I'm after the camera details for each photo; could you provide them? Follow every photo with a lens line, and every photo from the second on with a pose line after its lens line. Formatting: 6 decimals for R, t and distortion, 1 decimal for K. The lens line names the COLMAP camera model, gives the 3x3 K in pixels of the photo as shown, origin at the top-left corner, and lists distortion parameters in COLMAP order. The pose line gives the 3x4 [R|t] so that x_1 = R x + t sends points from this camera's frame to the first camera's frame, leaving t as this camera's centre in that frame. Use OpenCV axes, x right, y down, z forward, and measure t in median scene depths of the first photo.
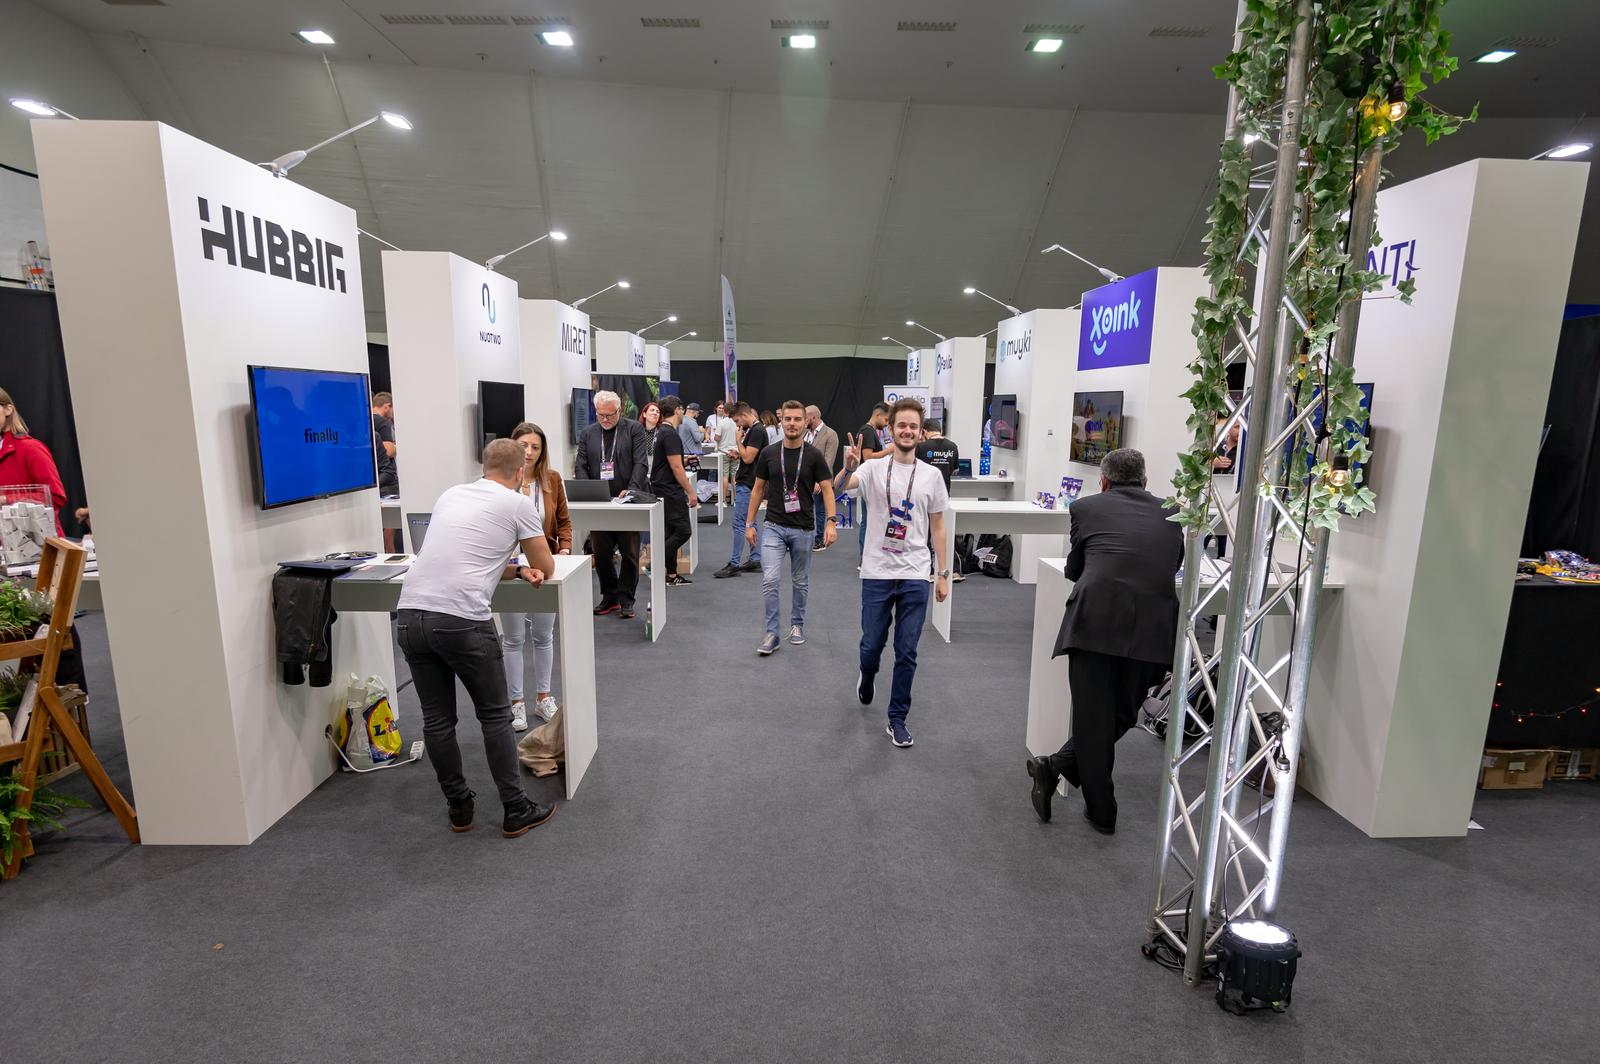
lens RADIAL K [[758.5, 0, 800.1], [0, 758.5, 533.0], [0, 0, 1]] dist [-0.010782, 0.000740]
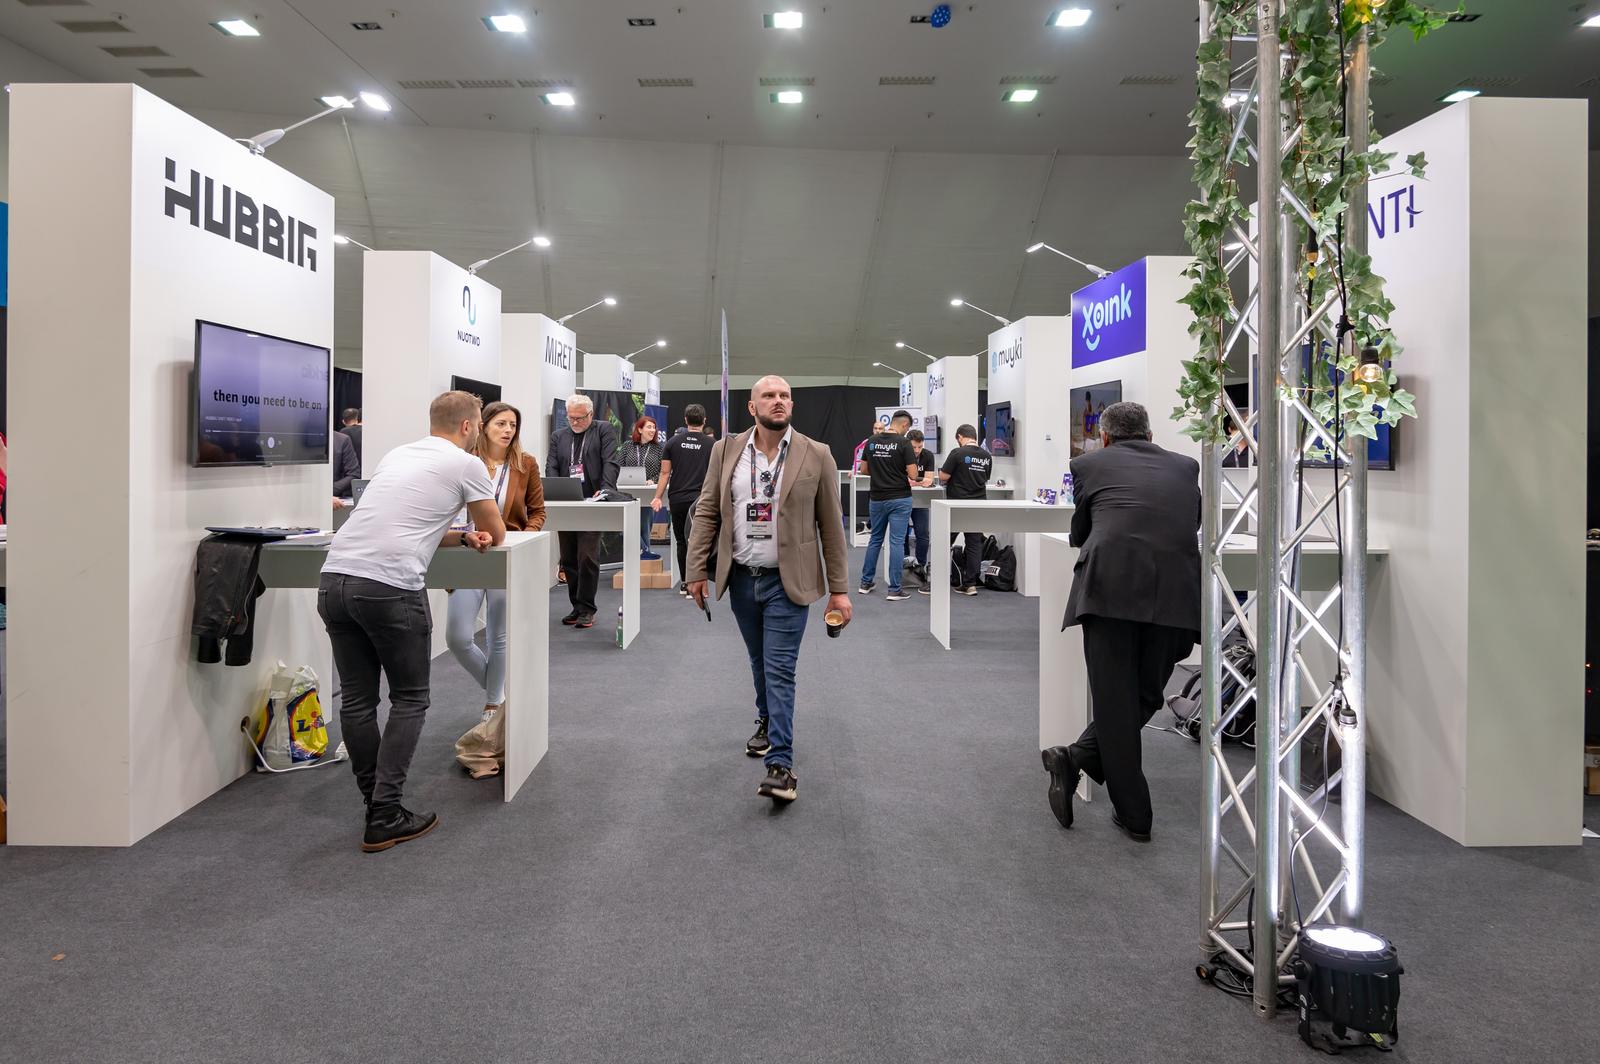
lens RADIAL K [[758.5, 0, 785.5], [0, 758.5, 485.7], [0, 0, 1]] dist [-0.010782, 0.000740]
pose [[0.999534, -0.014469, -0.026890, 0.041621], [0.009803, 0.986050, -0.166161, 0.147693], [0.028919, 0.165819, 0.985732, 0.102669]]
